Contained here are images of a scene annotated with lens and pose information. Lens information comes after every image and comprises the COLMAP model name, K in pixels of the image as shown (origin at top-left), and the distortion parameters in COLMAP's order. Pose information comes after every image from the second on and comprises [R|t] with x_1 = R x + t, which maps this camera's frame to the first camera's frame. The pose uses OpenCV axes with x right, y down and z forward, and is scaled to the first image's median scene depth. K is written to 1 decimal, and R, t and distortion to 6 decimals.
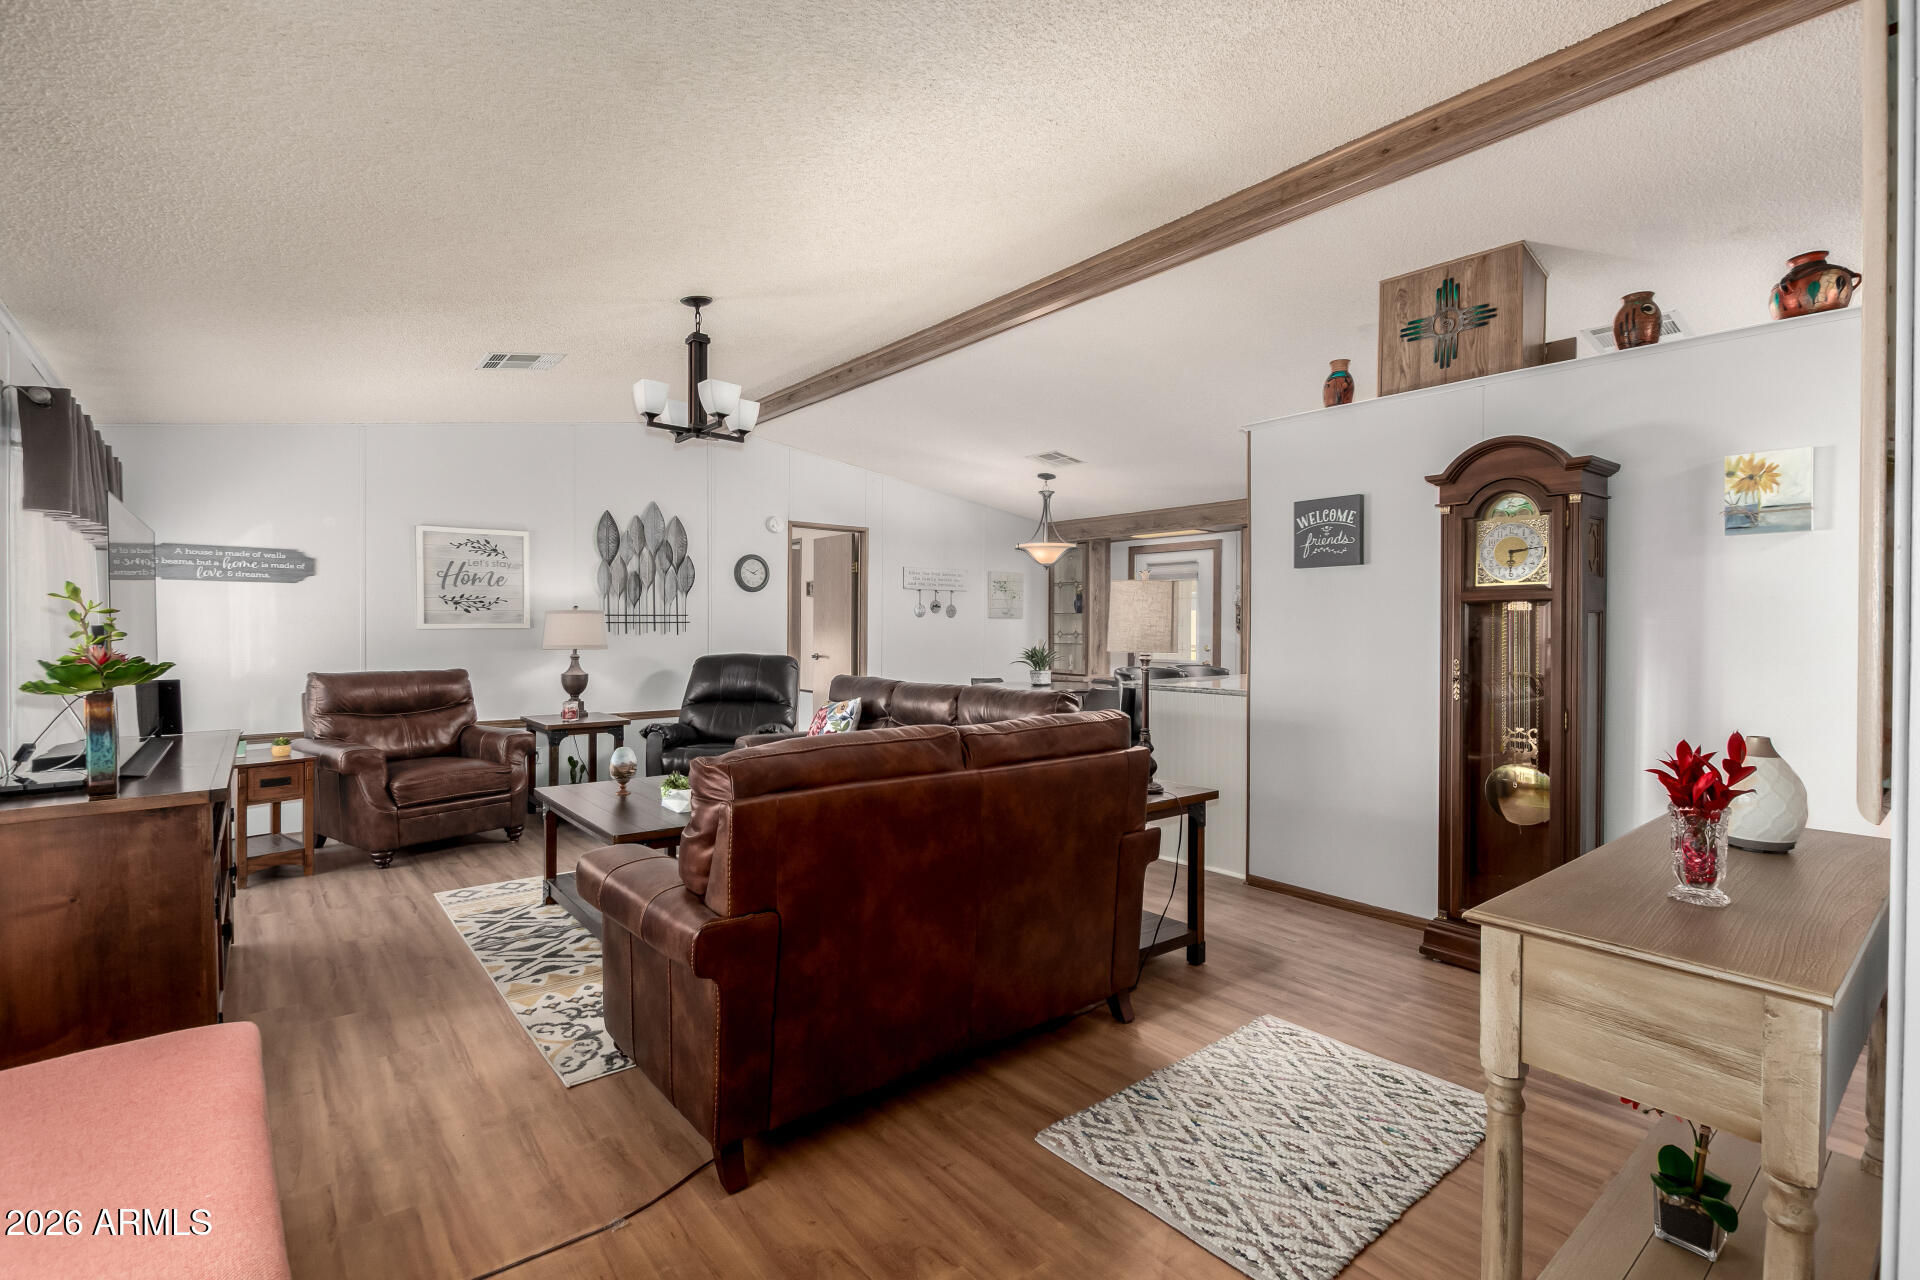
lens RADIAL K [[889.9, 0, 1038.4], [0, 889.9, 634.2], [0, 0, 1]] dist [-0.000112, -0.000104]
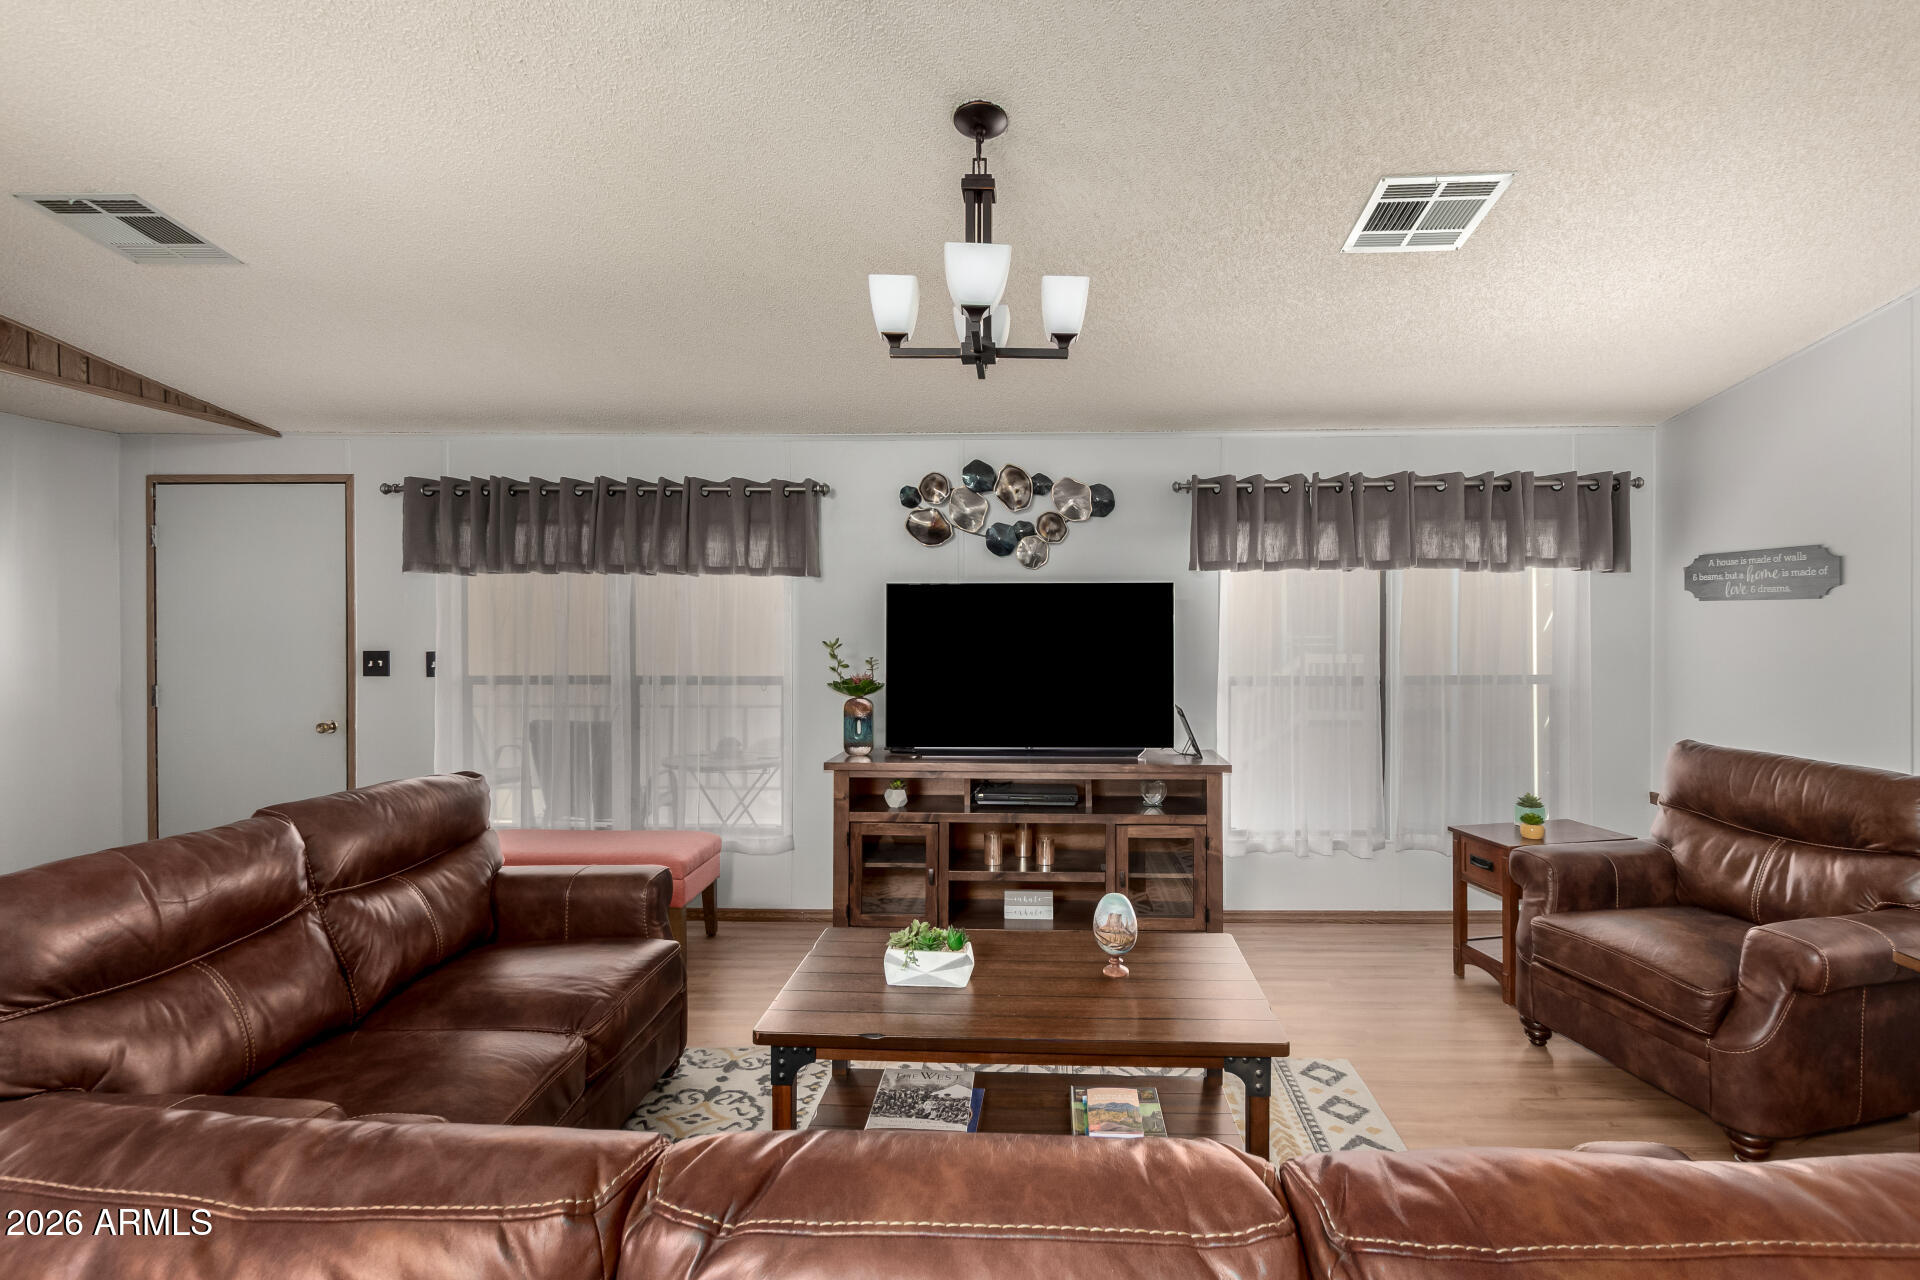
lens RADIAL K [[880.0, 0, 953.4], [0, 880.0, 621.0], [0, 0, 1]] dist [0.000636, -0.000175]
pose [[-0.692002, 0.003260, -0.721889, 0.028193], [-0.004792, 0.999947, 0.009109, -0.057228], [0.721880, 0.009762, -0.691949, 1.266480]]
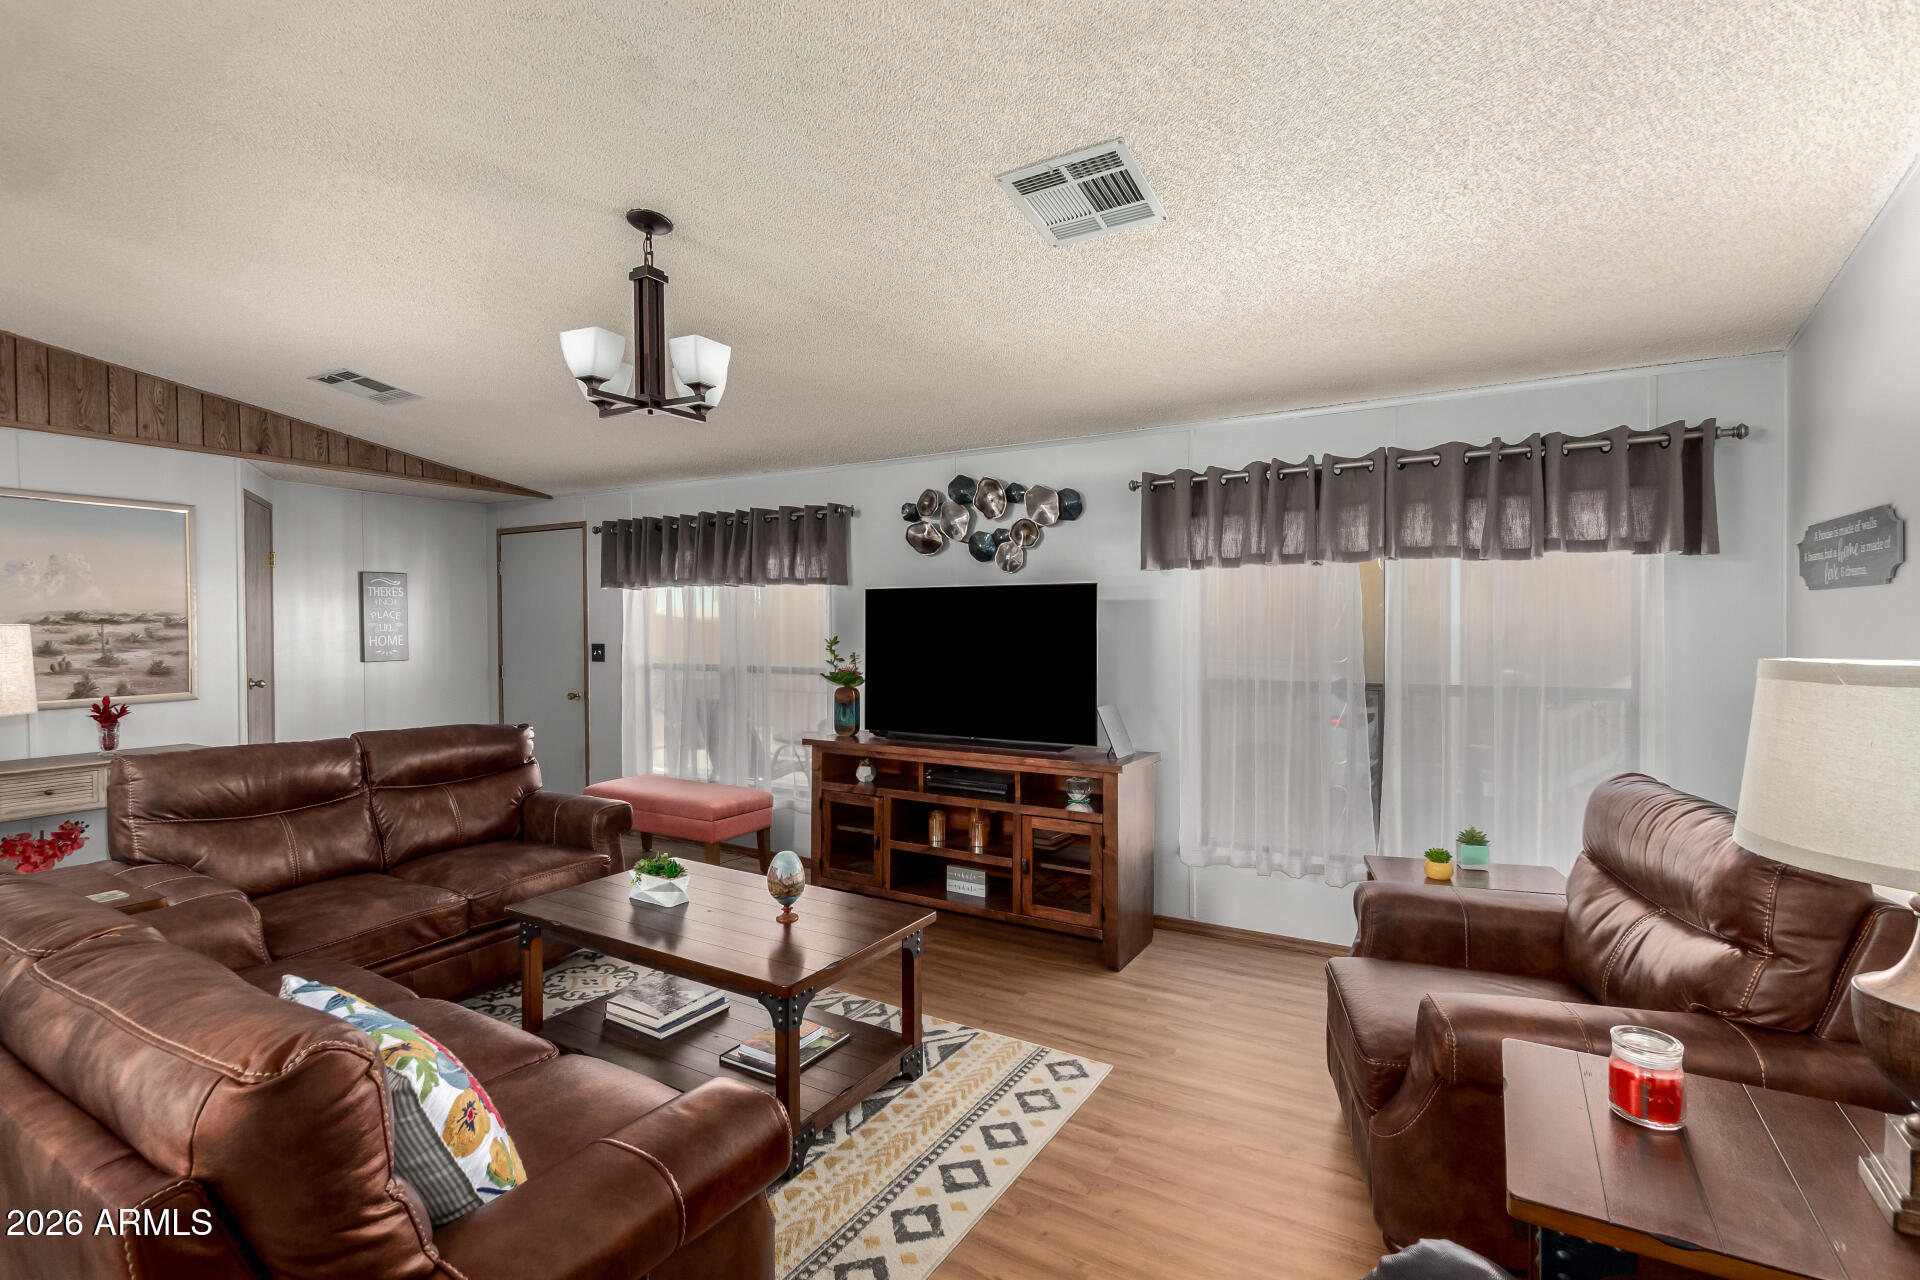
lens RADIAL K [[856.1, 0, 1004.9], [0, 856.1, 637.9], [0, 0, 1]] dist [0.001074, 0.000333]
pose [[-0.948193, 0.006710, -0.317624, -0.398228], [-0.000325, 0.999756, 0.022089, -0.052111], [0.317695, 0.021048, -0.947959, 1.606221]]
